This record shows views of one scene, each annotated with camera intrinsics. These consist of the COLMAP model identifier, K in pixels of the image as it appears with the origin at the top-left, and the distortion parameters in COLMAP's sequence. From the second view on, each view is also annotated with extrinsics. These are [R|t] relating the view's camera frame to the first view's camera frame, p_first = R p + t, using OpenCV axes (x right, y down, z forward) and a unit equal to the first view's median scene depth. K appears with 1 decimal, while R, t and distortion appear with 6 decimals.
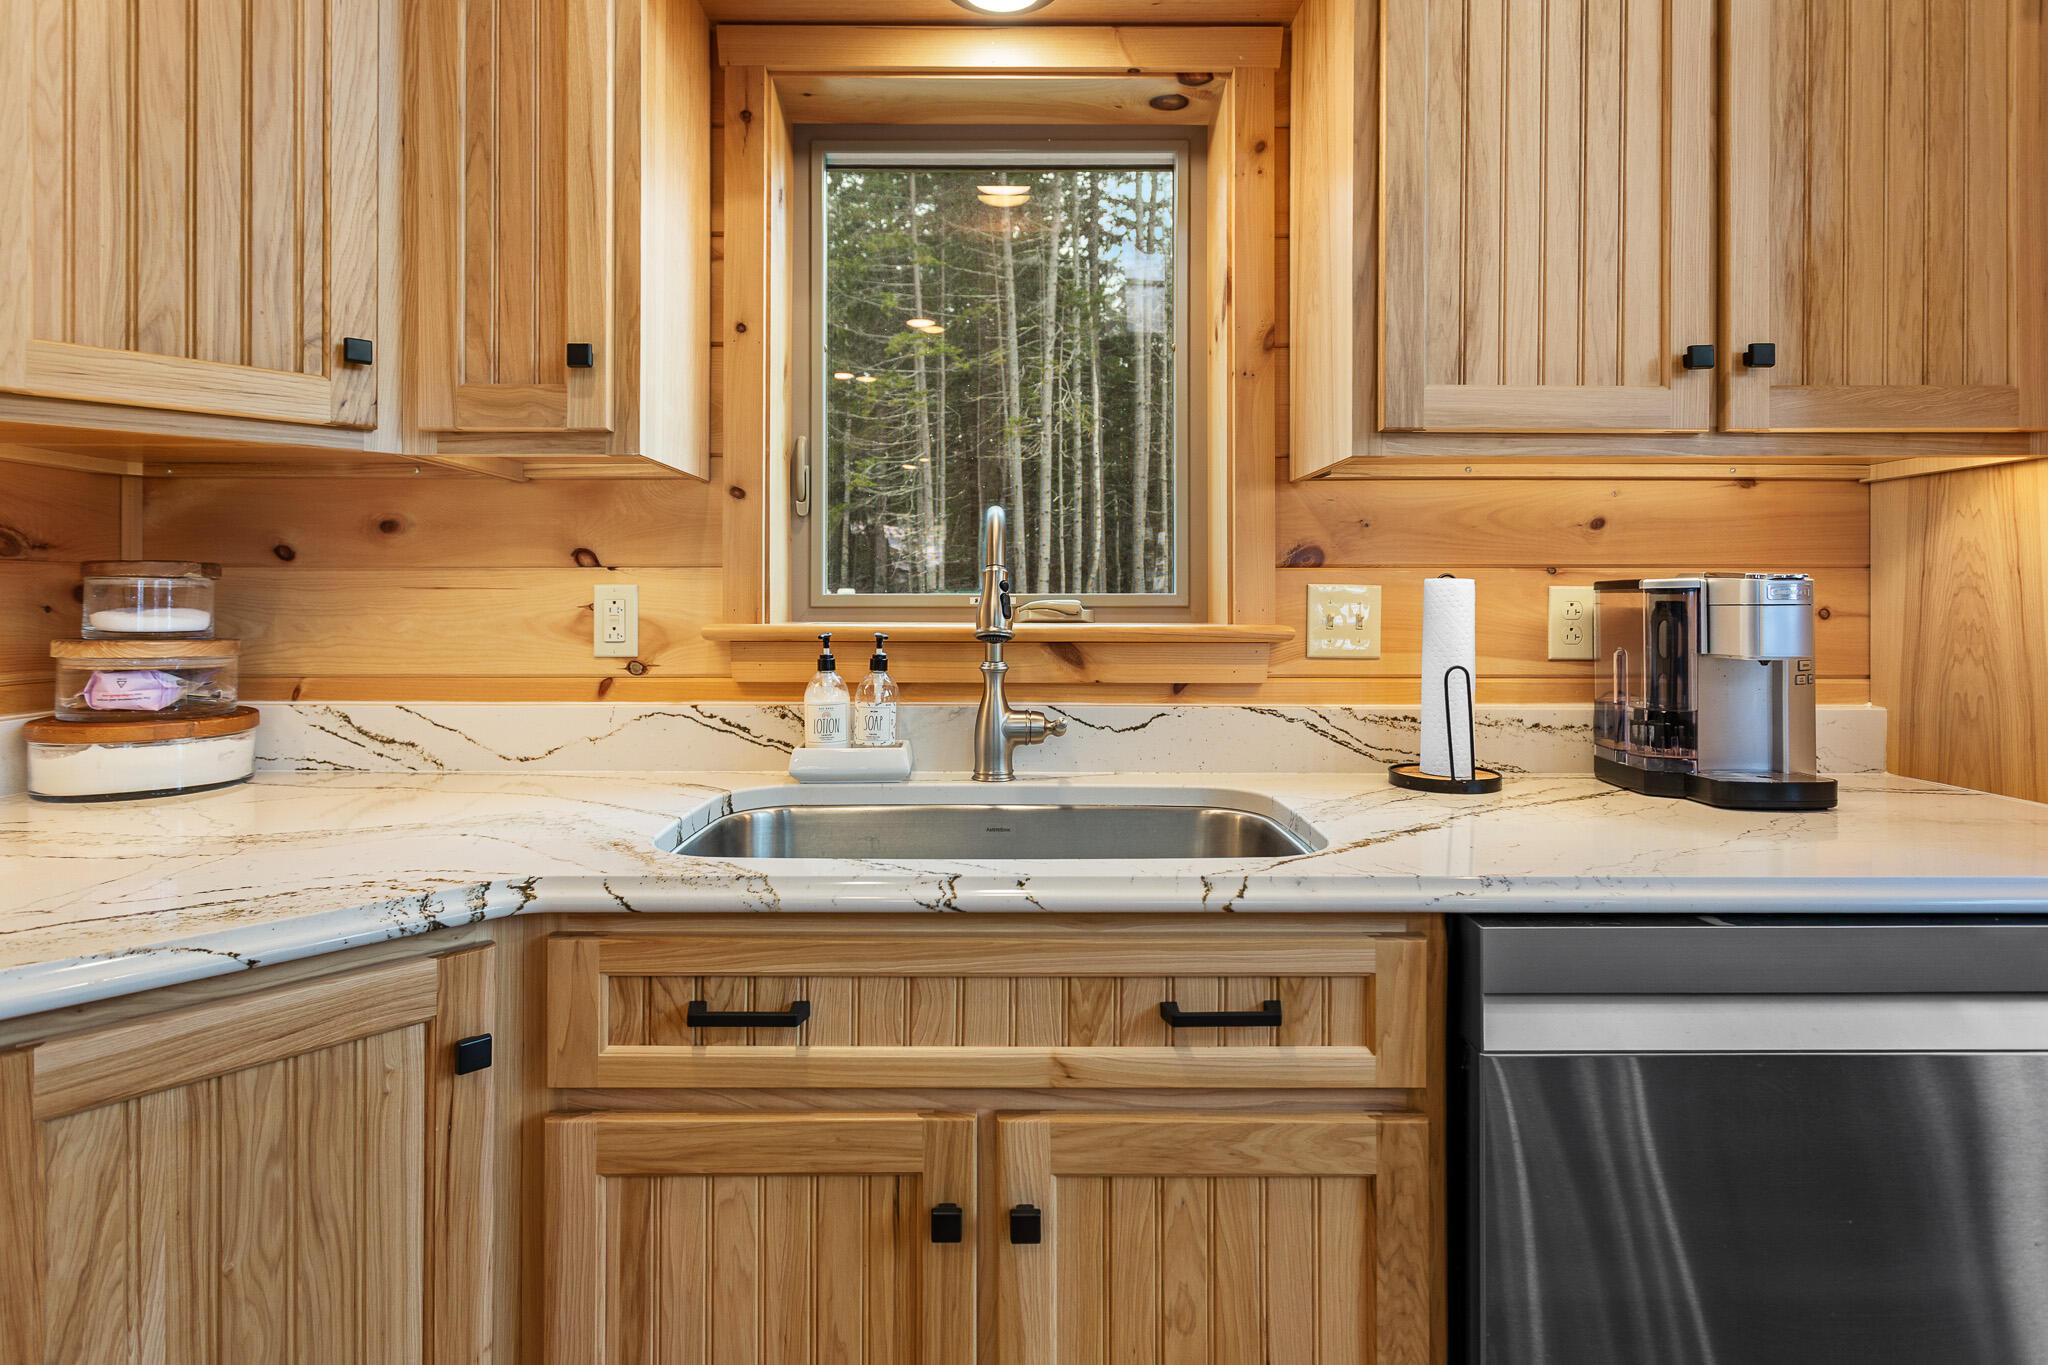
lens RADIAL K [[1026.0, 0, 1014.8], [0, 1026.0, 595.8], [0, 0, 1]] dist [-0.000106, 0.000095]
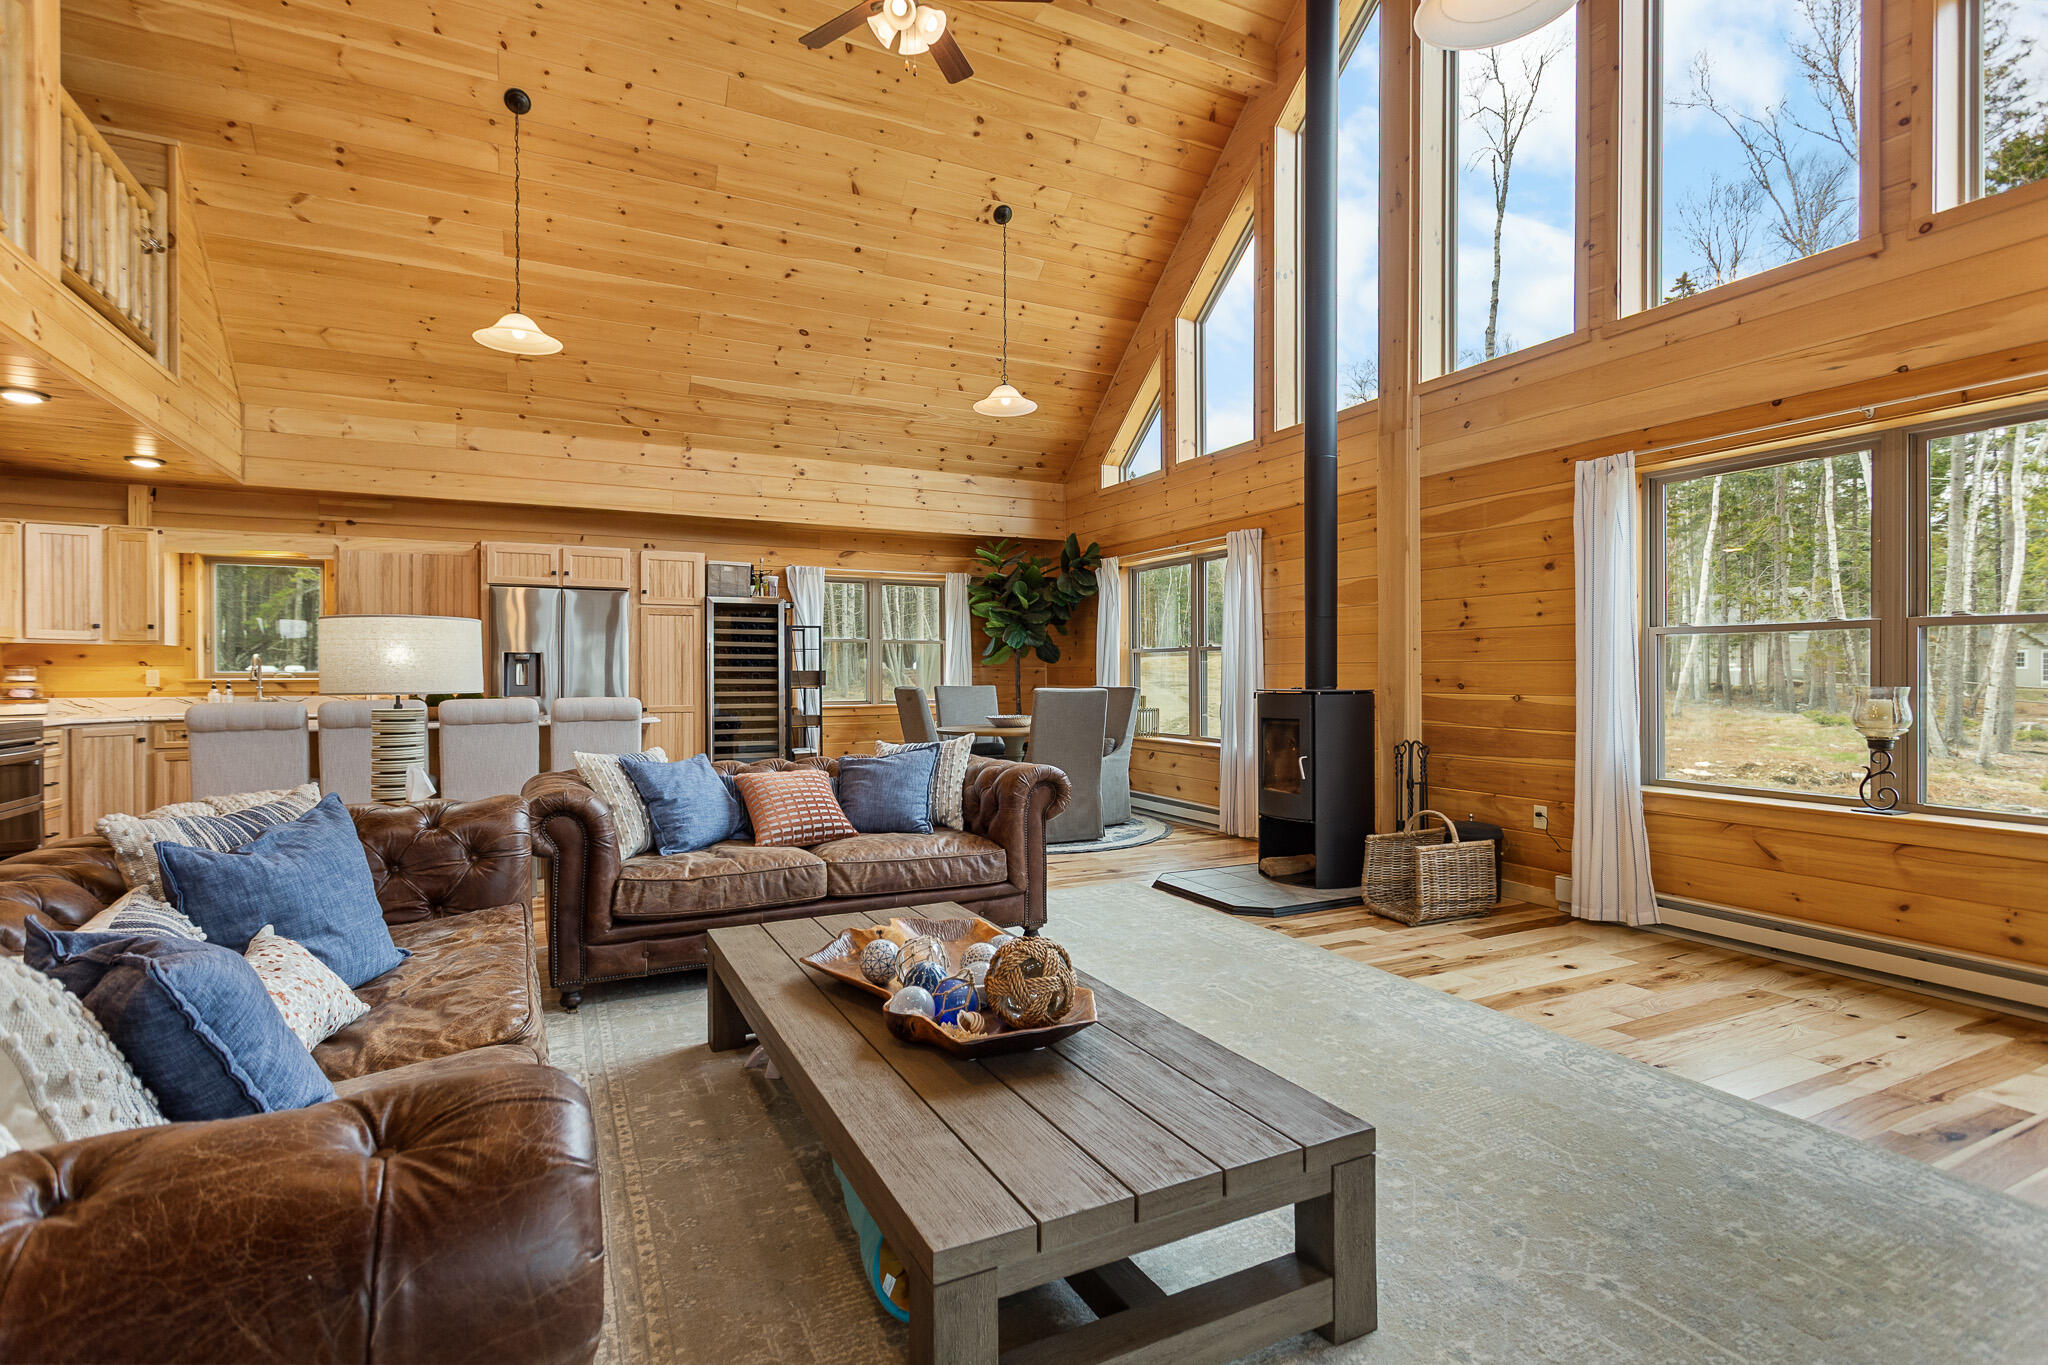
lens RADIAL K [[969.4, 0, 1015.2], [0, 969.4, 679.1], [0, 0, 1]] dist [0.002390, -0.000187]
pose [[0.896956, -0.004443, 0.442098, 1.177396], [0.001263, 0.999971, 0.007487, 0.001985], [-0.442119, -0.006157, 0.896935, -4.744276]]
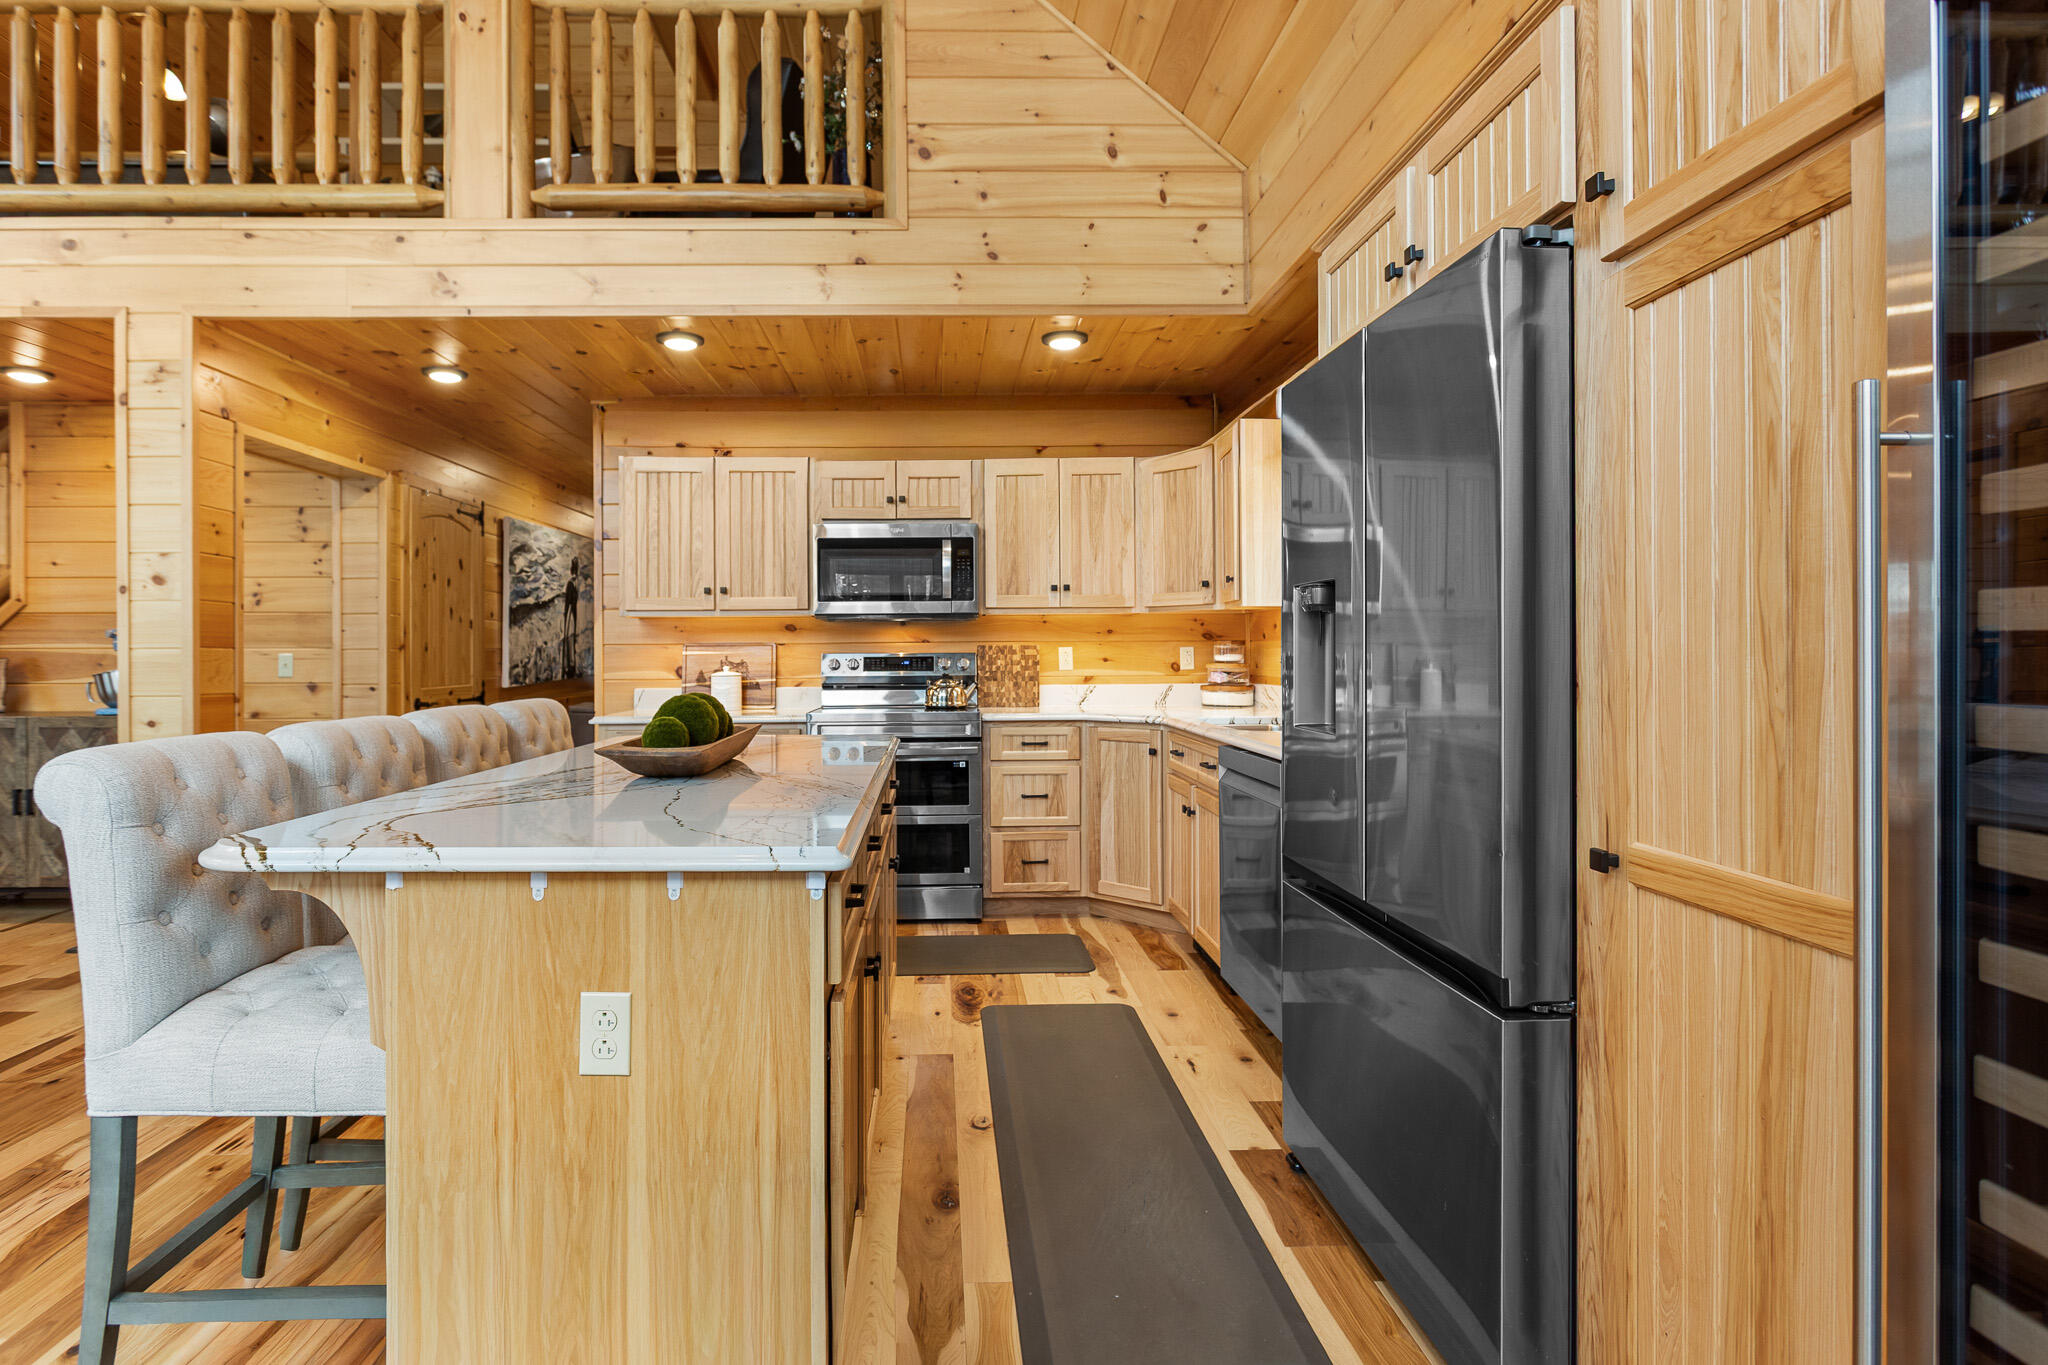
lens RADIAL K [[1030.7, 0, 957.4], [0, 1030.7, 649.0], [0, 0, 1]] dist [-0.021401, 0.011024]
pose [[0.019034, -0.005747, -0.999802, 2.597419], [0.008980, 0.999944, -0.005577, 0.007226], [0.999779, -0.008872, 0.019085, 0.035714]]
